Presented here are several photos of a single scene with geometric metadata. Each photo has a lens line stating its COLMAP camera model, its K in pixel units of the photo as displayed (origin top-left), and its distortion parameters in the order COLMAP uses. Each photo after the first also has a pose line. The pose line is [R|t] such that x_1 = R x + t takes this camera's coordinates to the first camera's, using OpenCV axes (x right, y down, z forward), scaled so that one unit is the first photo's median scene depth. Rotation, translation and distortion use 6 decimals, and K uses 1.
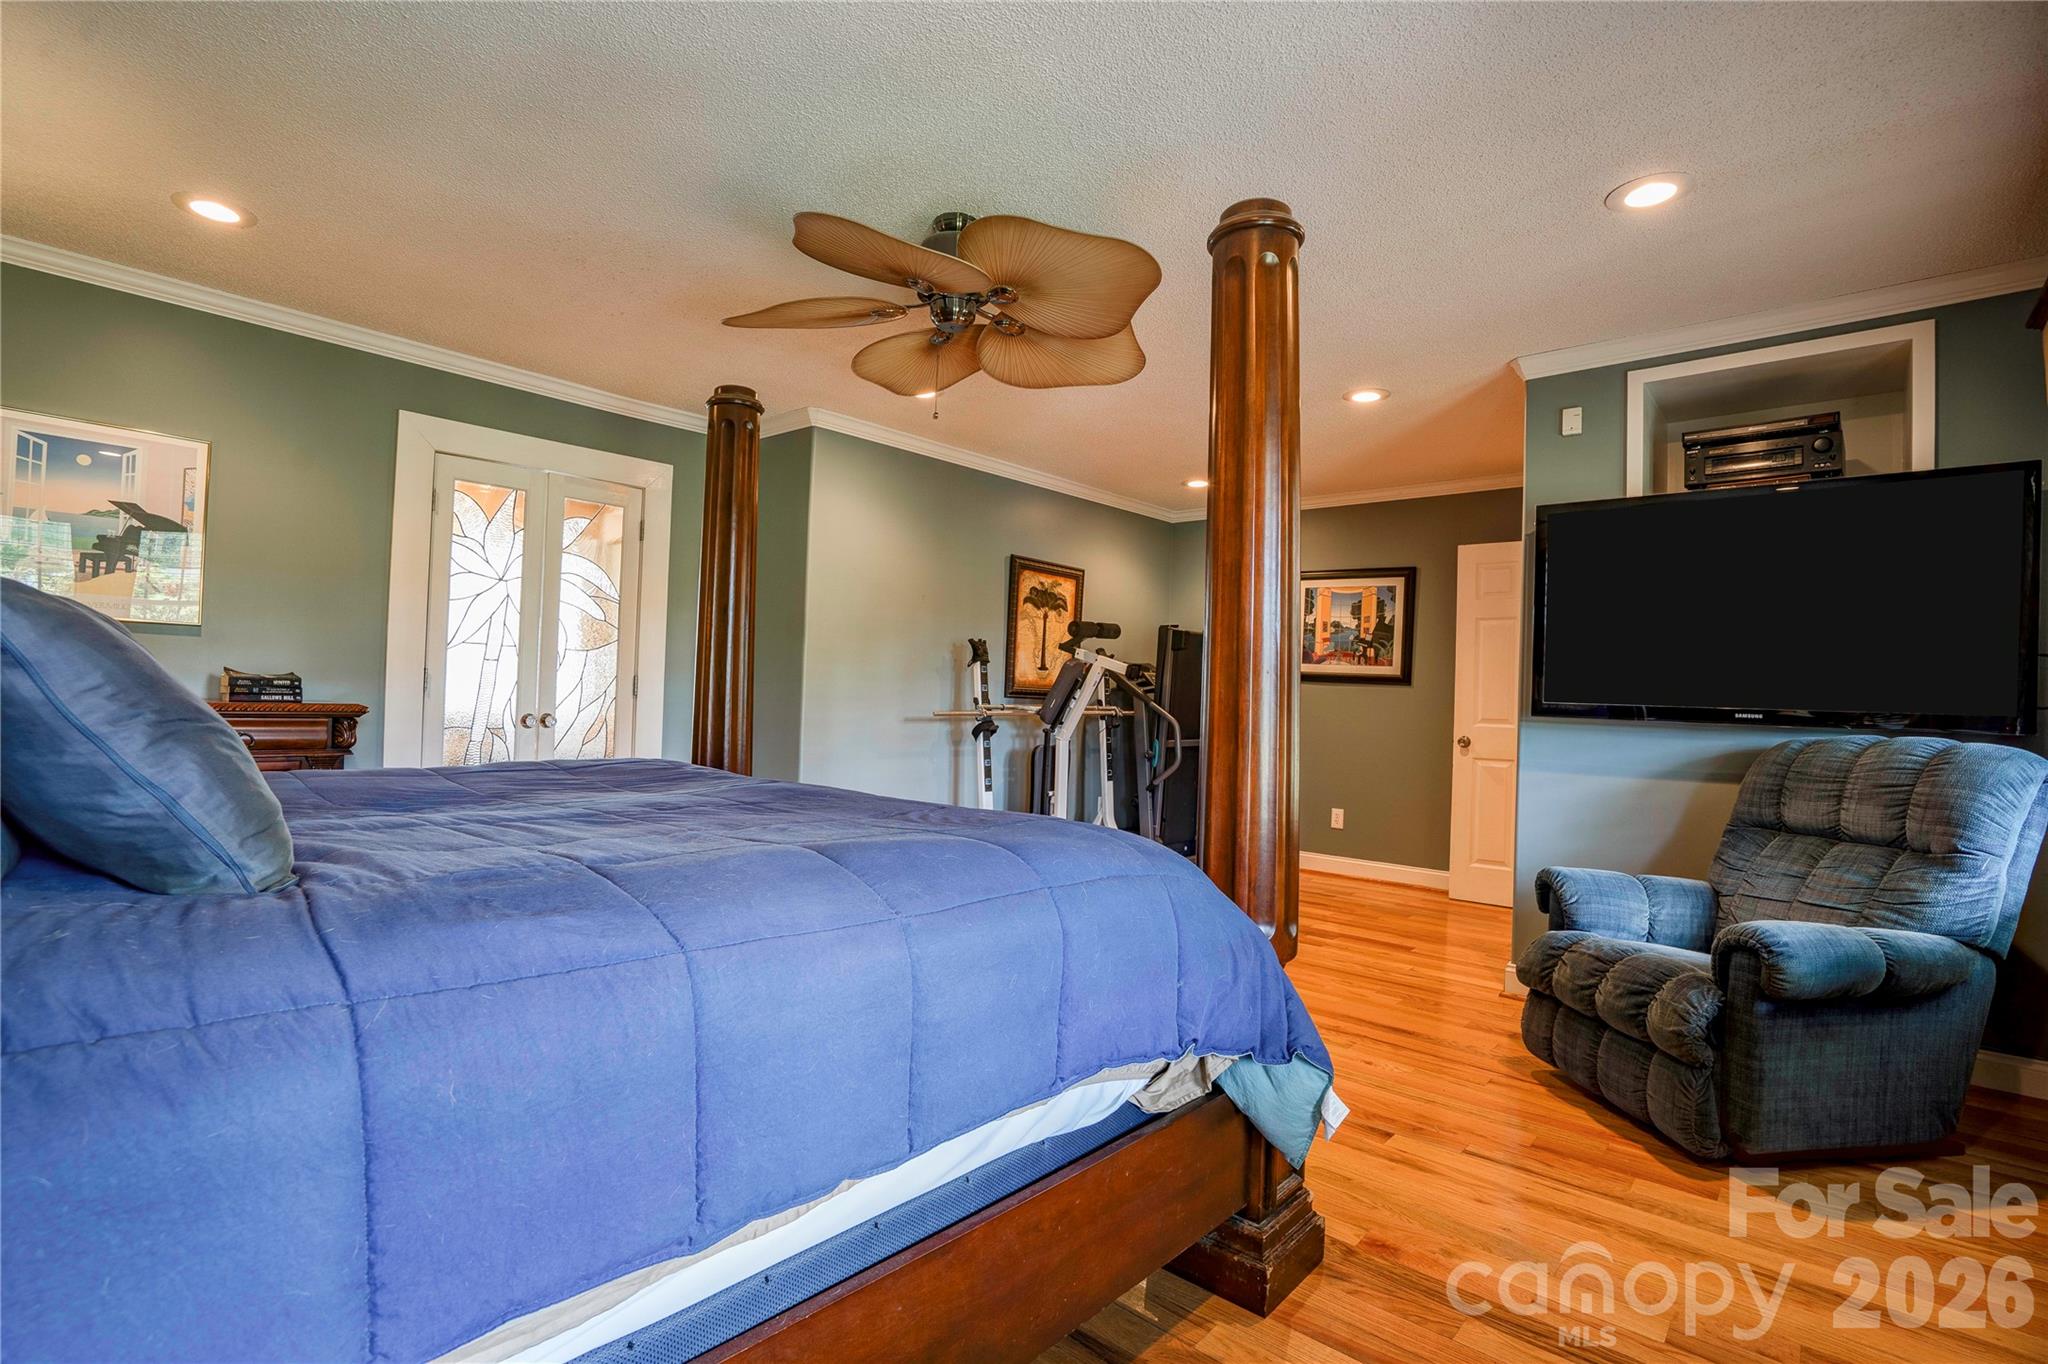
lens RADIAL K [[964.5, 0, 1030.5], [0, 964.5, 678.1], [0, 0, 1]] dist [-0.031651, 0.007853]
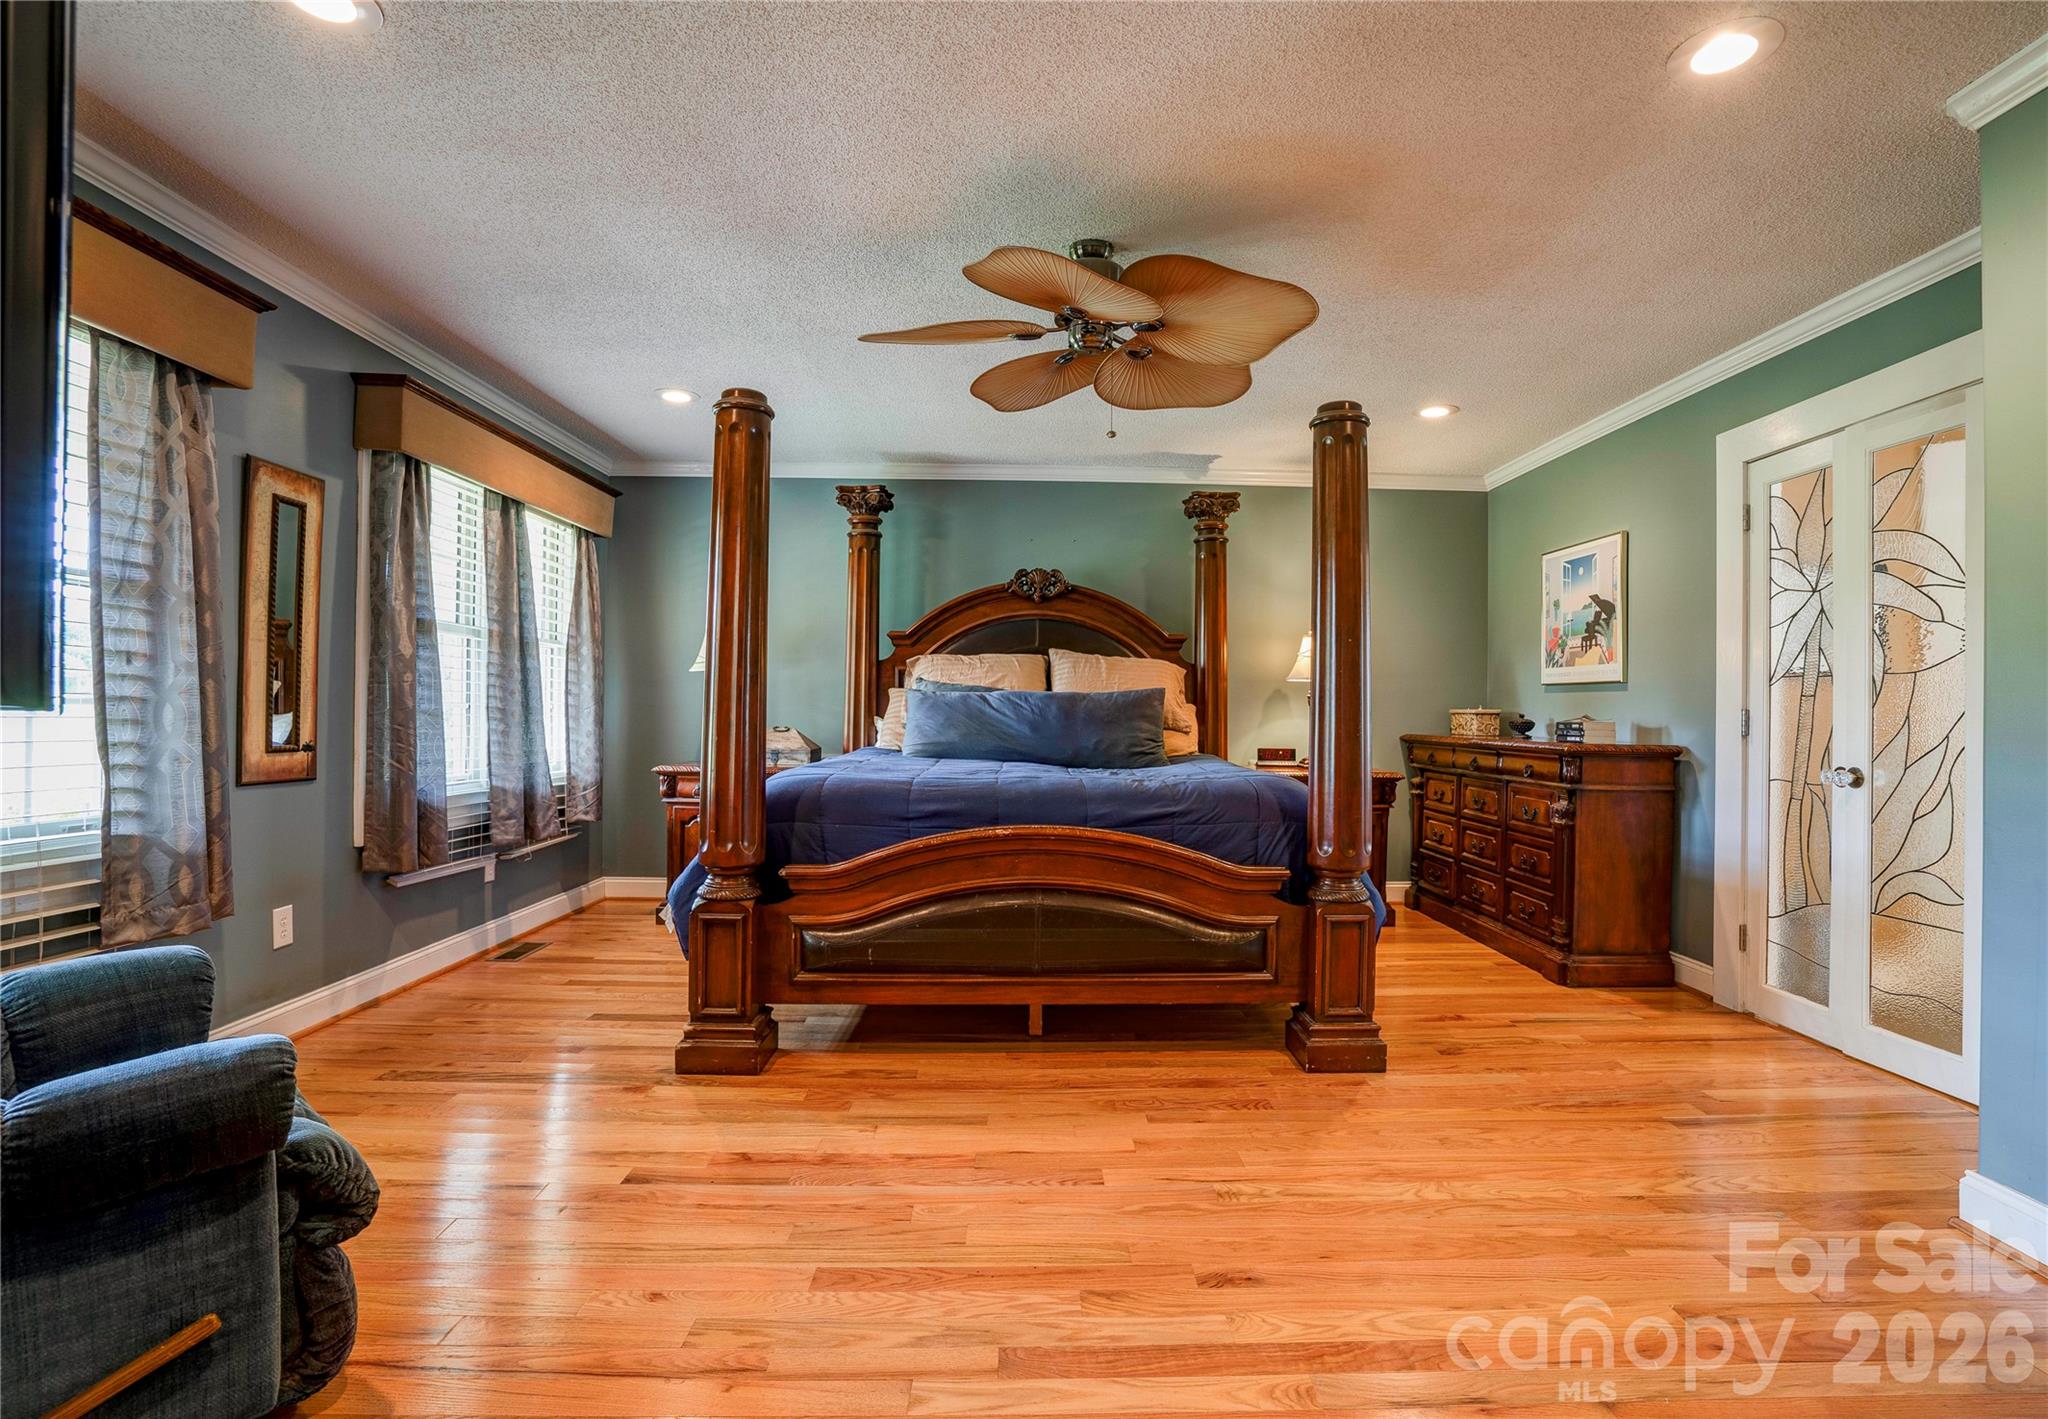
lens RADIAL K [[956.3, 0, 1031.2], [0, 956.3, 709.5], [0, 0, 1]] dist [-0.000209, -0.000016]
pose [[-0.740297, -0.038249, -0.671191, 0.546325], [-0.021324, 0.999214, -0.033423, 0.039993], [0.671942, -0.010430, -0.740530, 1.472647]]
